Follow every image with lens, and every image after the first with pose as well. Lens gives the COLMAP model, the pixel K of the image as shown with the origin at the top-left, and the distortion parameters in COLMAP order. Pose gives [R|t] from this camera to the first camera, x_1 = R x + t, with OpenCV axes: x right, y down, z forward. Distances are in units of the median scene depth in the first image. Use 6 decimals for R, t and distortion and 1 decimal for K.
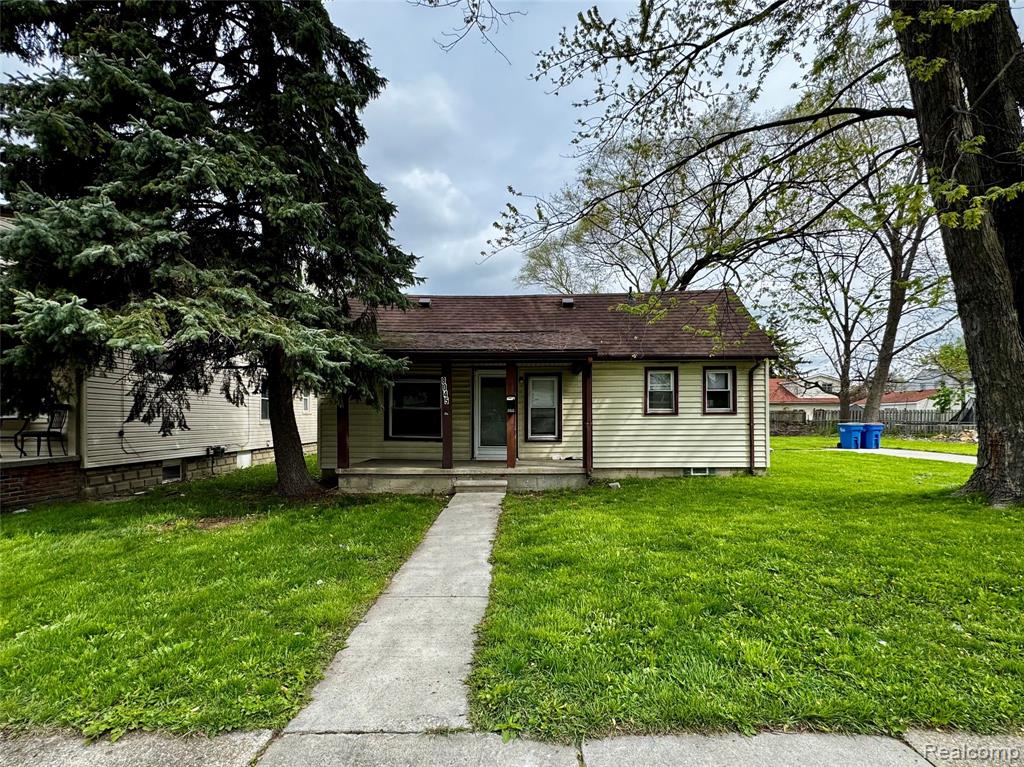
lens RADIAL K [[409.1, 0, 512.0], [0, 409.1, 383.5], [0, 0, 1]] dist [-0.000494, -0.000009]
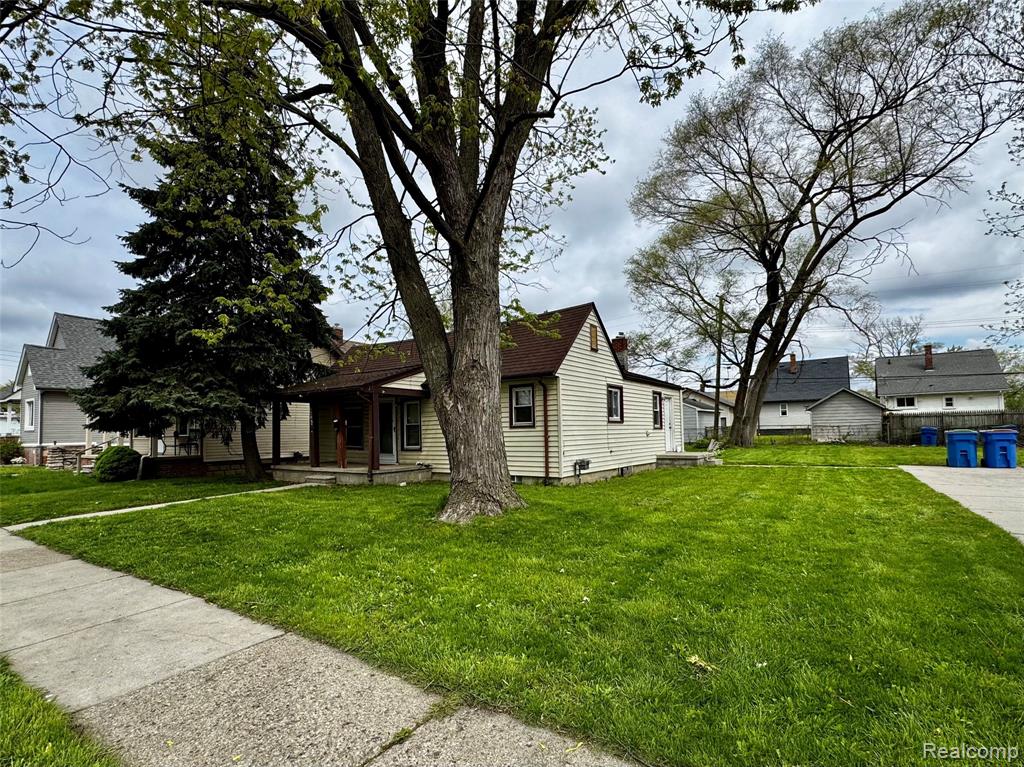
lens RADIAL K [[409.1, 0, 512.0], [0, 409.1, 383.5], [0, 0, 1]] dist [-0.000494, -0.000009]
pose [[0.873457, -0.067243, -0.482236, 1.023955], [0.057808, 0.997734, -0.034418, -0.006934], [0.483458, 0.002186, 0.875365, 0.020190]]
